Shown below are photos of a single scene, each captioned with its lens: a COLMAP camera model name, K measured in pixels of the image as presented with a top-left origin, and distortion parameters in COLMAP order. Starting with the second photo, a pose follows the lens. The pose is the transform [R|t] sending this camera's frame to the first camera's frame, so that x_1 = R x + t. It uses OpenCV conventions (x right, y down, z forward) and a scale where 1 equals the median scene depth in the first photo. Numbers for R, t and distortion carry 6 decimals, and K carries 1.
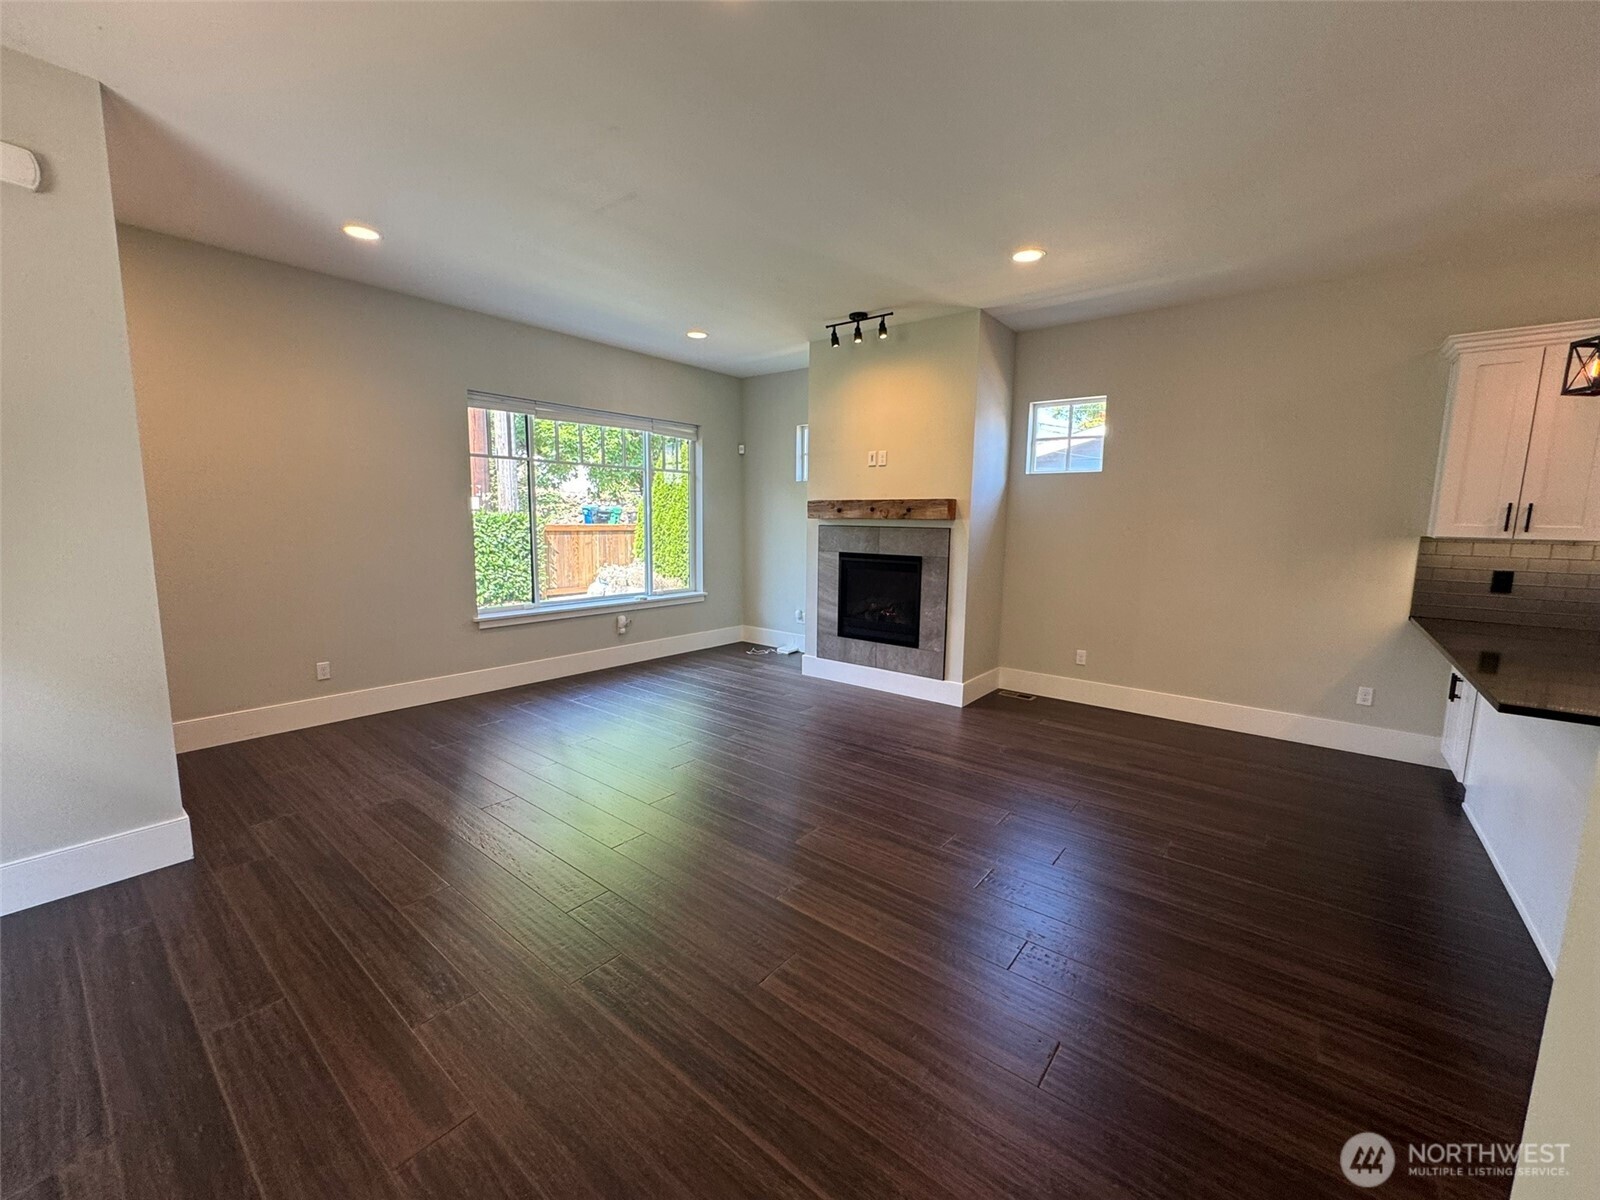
lens RADIAL K [[638.5, 0, 805.3], [0, 638.5, 603.4], [0, 0, 1]] dist [-0.004348, 0.001133]
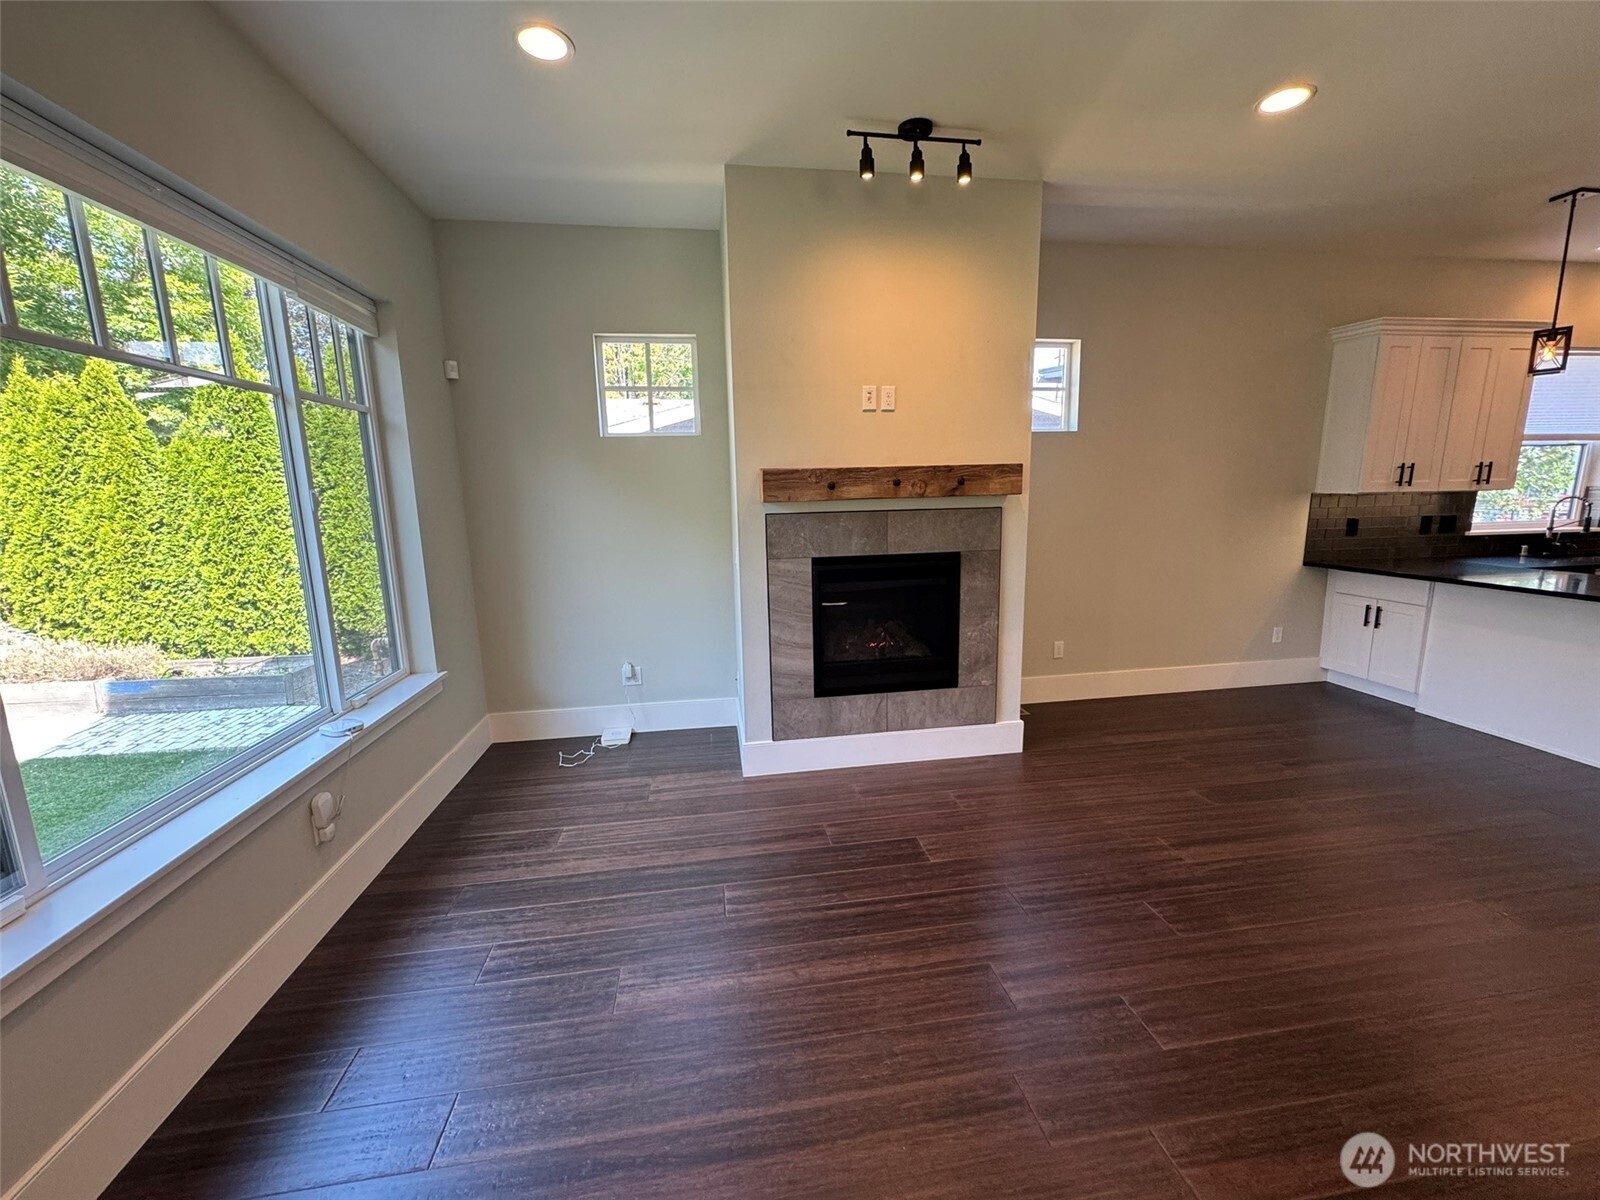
lens RADIAL K [[638.5, 0, 804.2], [0, 638.5, 601.1], [0, 0, 1]] dist [-0.004348, 0.001133]
pose [[0.685166, -0.155163, 0.711669, -0.486792], [0.129835, 0.987417, 0.090283, -0.123241], [-0.716722, 0.030541, 0.696690, 0.777863]]
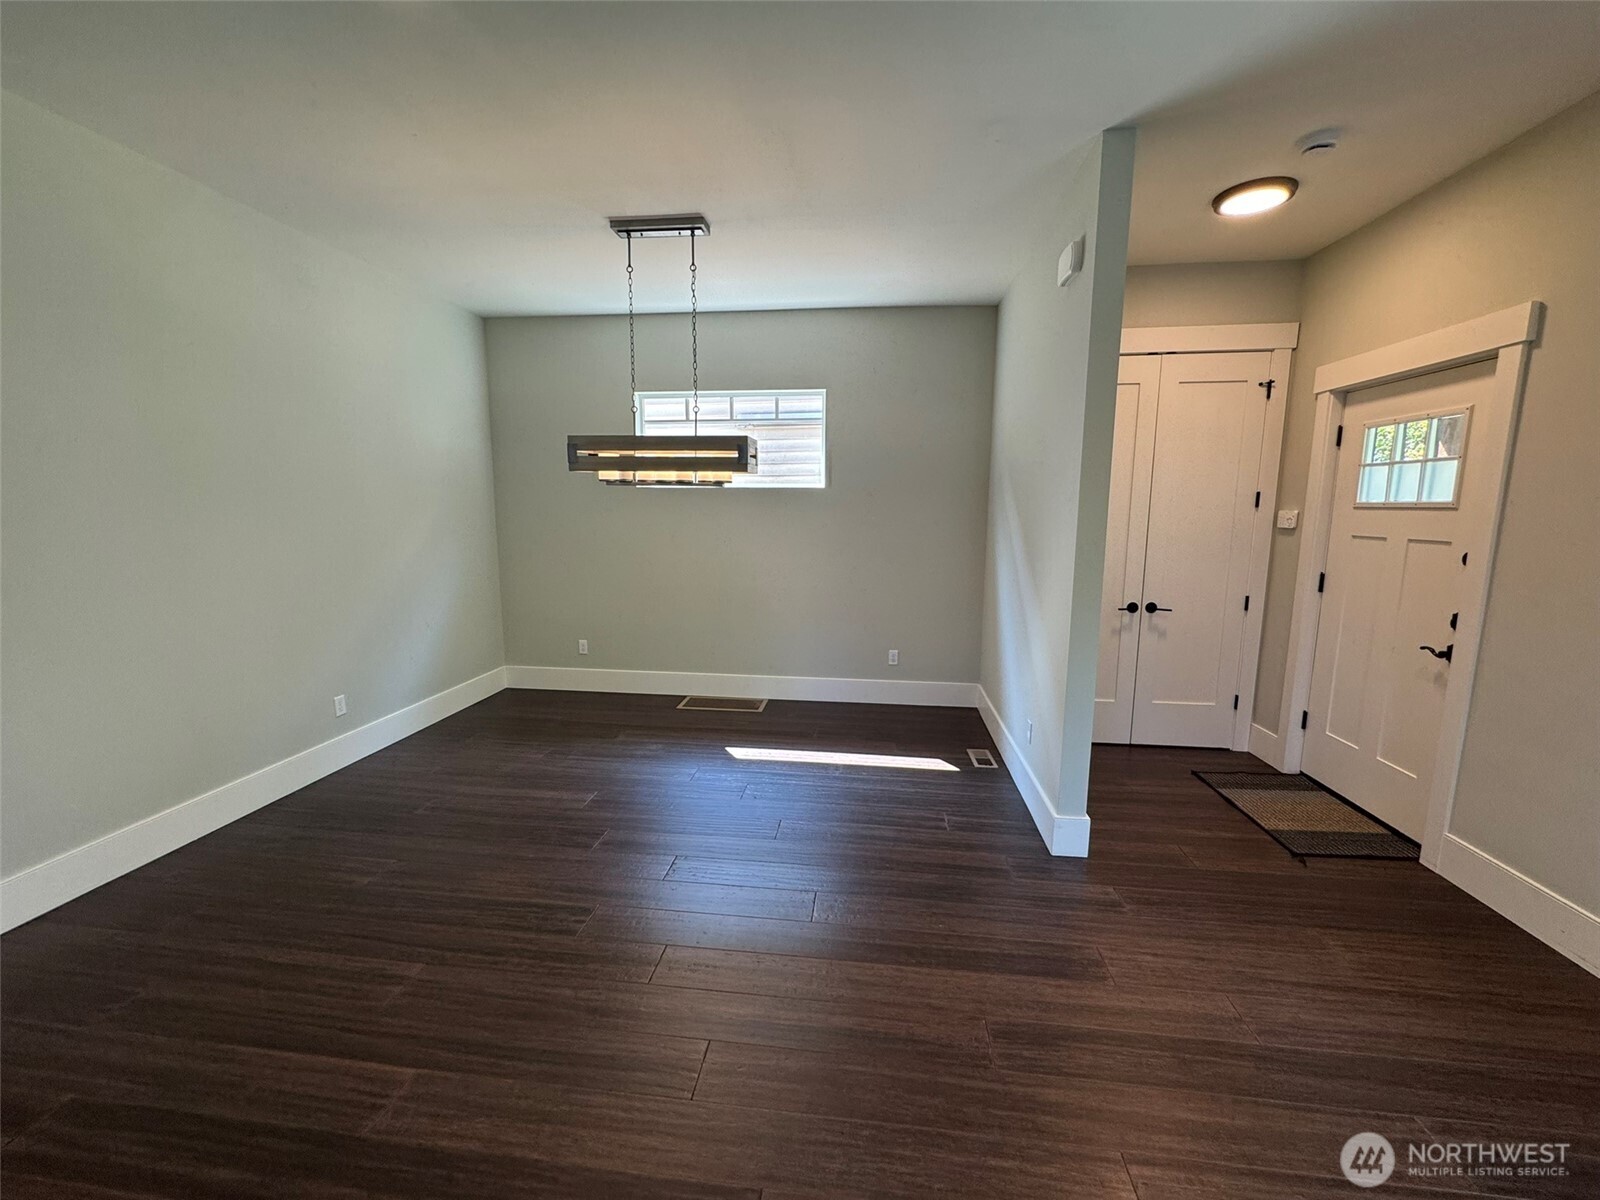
lens RADIAL K [[638.5, 0, 799.5], [0, 638.5, 601.1], [0, 0, 1]] dist [-0.004348, 0.001133]
pose [[-0.857768, 0.056835, -0.510885, -0.046441], [-0.086277, 0.963851, 0.252085, -0.151242], [0.506744, 0.260309, -0.821857, 0.962481]]
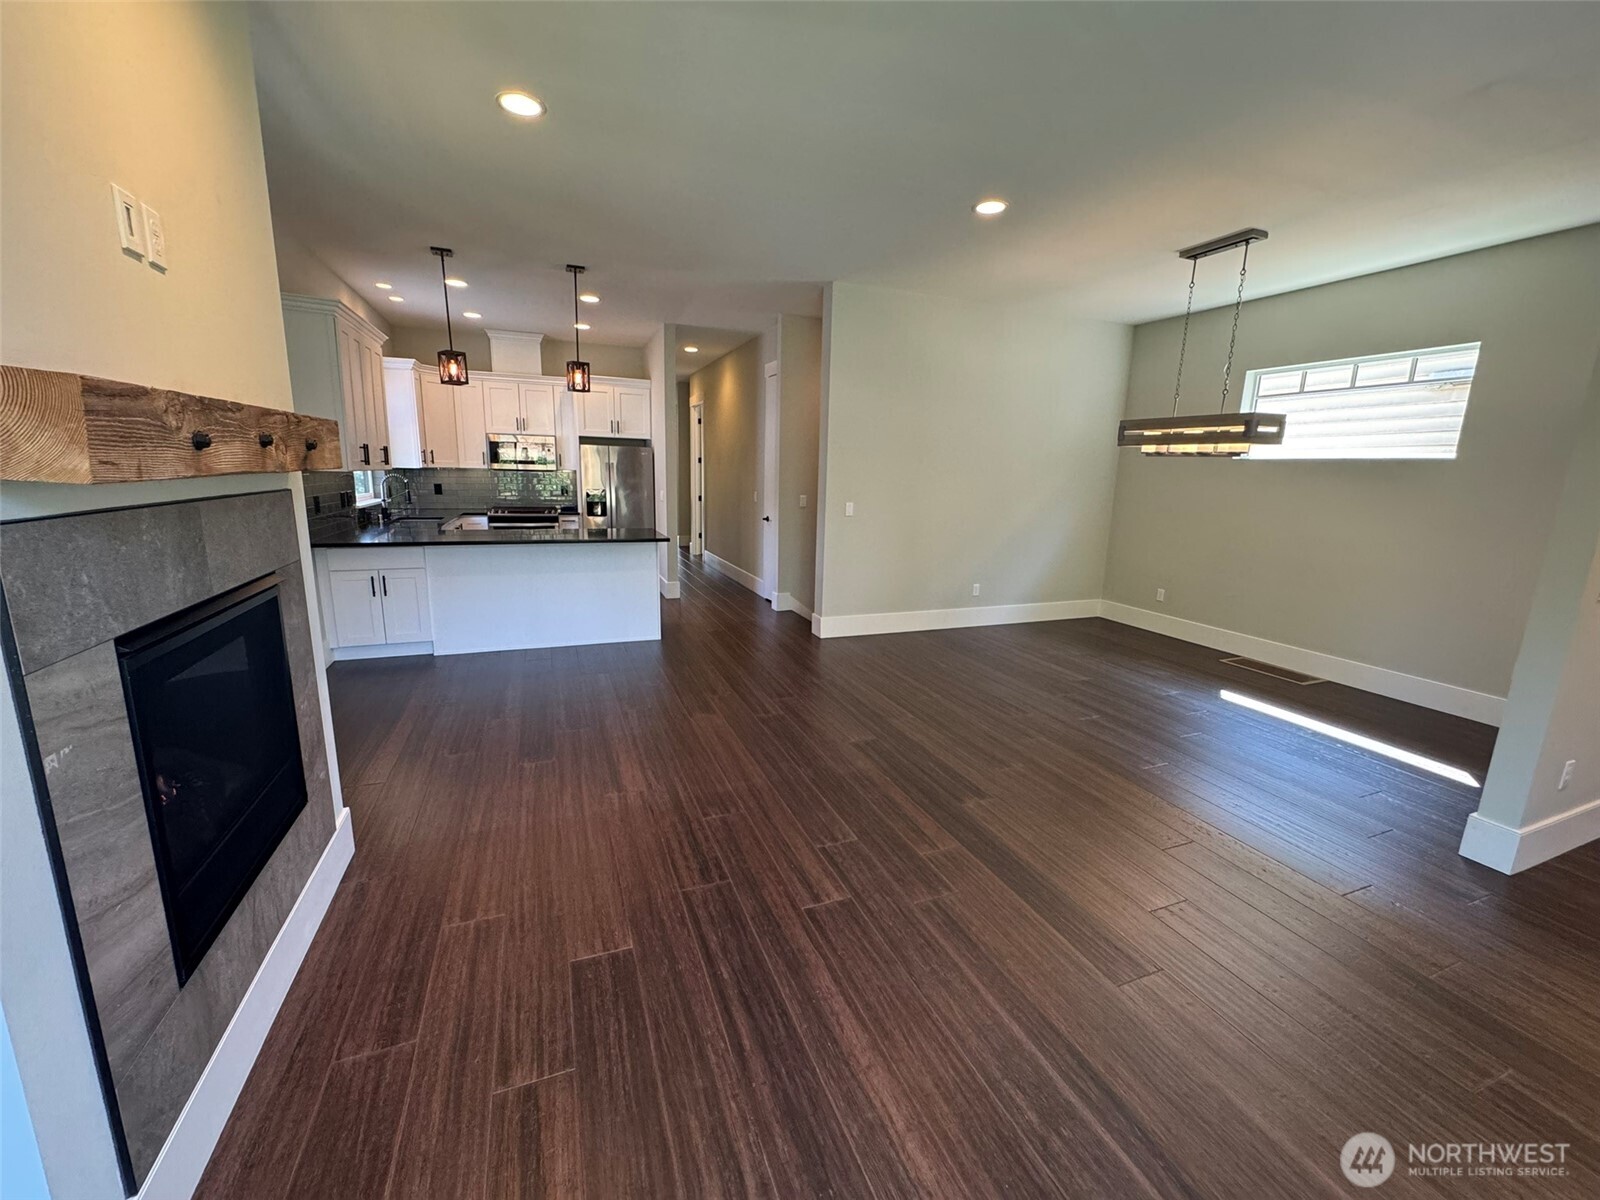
lens RADIAL K [[638.5, 0, 796.6], [0, 638.5, 600.9], [0, 0, 1]] dist [-0.004348, 0.001133]
pose [[-0.859985, -0.140985, 0.490459, -0.309987], [0.028073, 0.946556, 0.321317, -0.198106], [-0.509547, 0.290096, -0.810065, 1.366692]]
